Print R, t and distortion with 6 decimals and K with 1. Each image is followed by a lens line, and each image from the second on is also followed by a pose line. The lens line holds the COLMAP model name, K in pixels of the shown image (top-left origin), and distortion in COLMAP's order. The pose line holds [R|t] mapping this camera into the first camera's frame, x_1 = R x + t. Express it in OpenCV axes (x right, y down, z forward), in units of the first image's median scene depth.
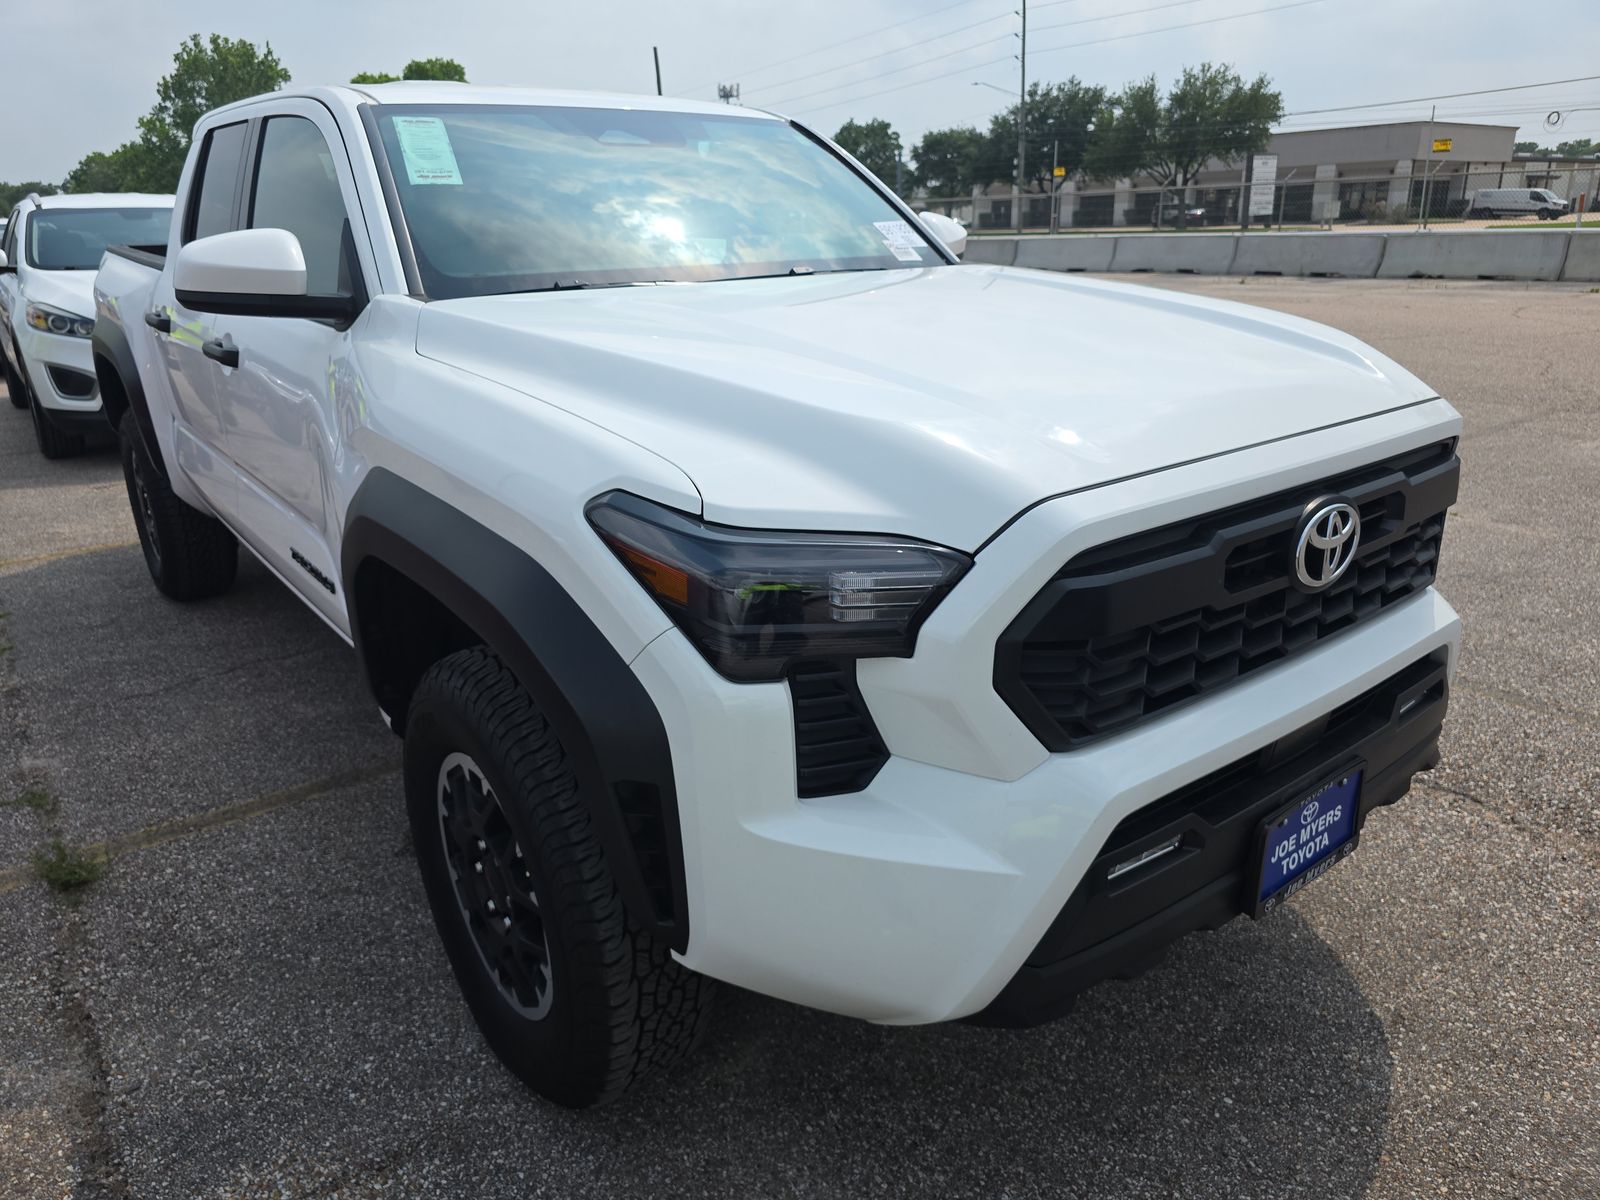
lens RADIAL K [[1073.7, 0, 776.9], [0, 1073.7, 567.7], [0, 0, 1]] dist [0.032163, -0.031422]
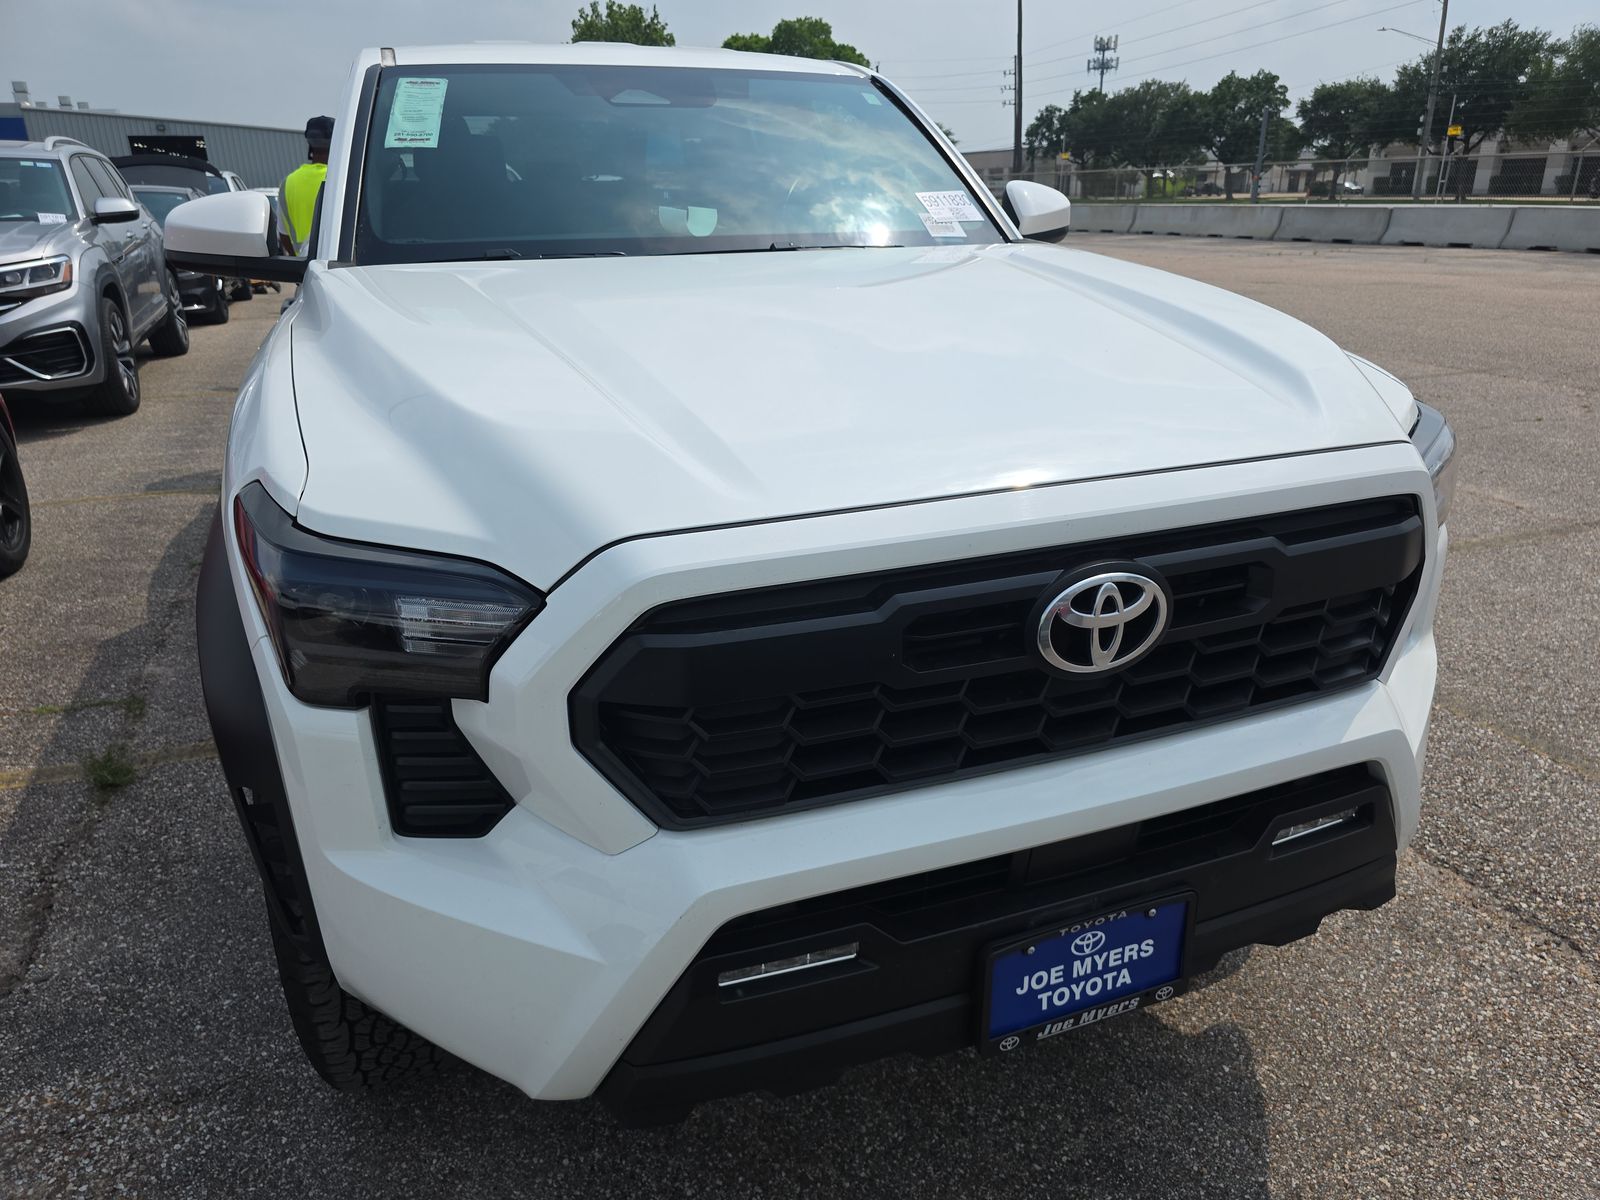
lens RADIAL K [[1073.7, 0, 801.8], [0, 1073.7, 601.5], [0, 0, 1]] dist [0.032163, -0.031422]
pose [[0.962172, 0.109760, -0.249354, 0.412284], [-0.094805, 0.992943, 0.071252, -0.060209], [0.255415, -0.044916, 0.965788, 0.151584]]
